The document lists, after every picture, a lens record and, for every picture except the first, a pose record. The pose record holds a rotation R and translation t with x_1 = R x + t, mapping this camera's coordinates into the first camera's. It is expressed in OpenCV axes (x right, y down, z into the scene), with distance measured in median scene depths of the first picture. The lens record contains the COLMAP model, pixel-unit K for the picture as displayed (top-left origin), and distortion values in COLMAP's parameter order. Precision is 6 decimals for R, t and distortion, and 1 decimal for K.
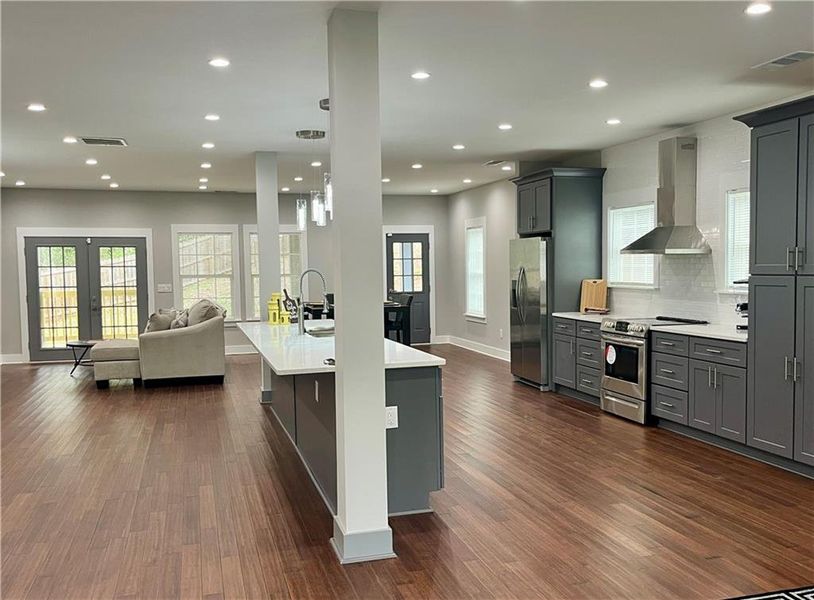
lens RADIAL K [[764.6, 0, 409.4], [0, 764.6, 317.7], [0, 0, 1]] dist [0.011137, -0.009763]
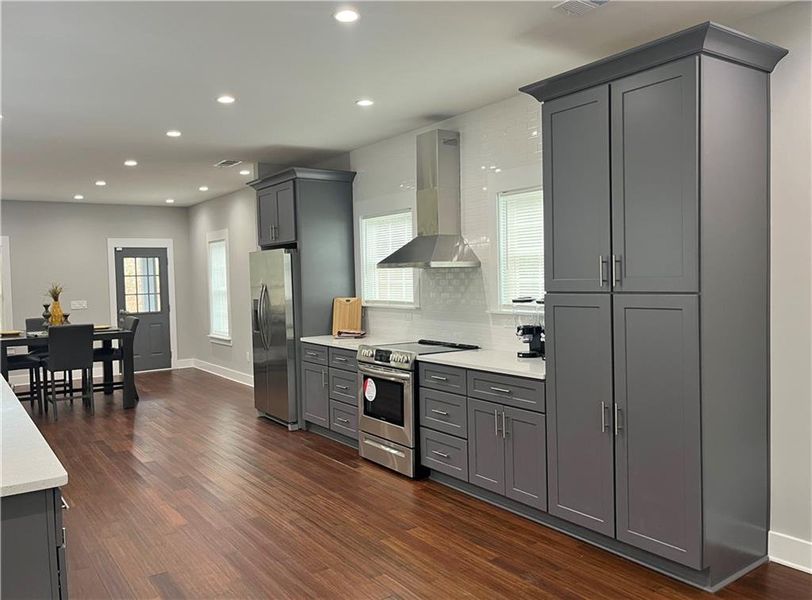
lens RADIAL K [[657.5, 0, 406.0], [0, 657.5, 300.0], [0, 0, 1]] dist [0.088095, -0.001811]
pose [[0.945571, -0.019145, 0.324852, 0.067768], [0.032116, 0.998885, -0.034613, -0.021196], [-0.323827, 0.043162, 0.945131, 0.296926]]
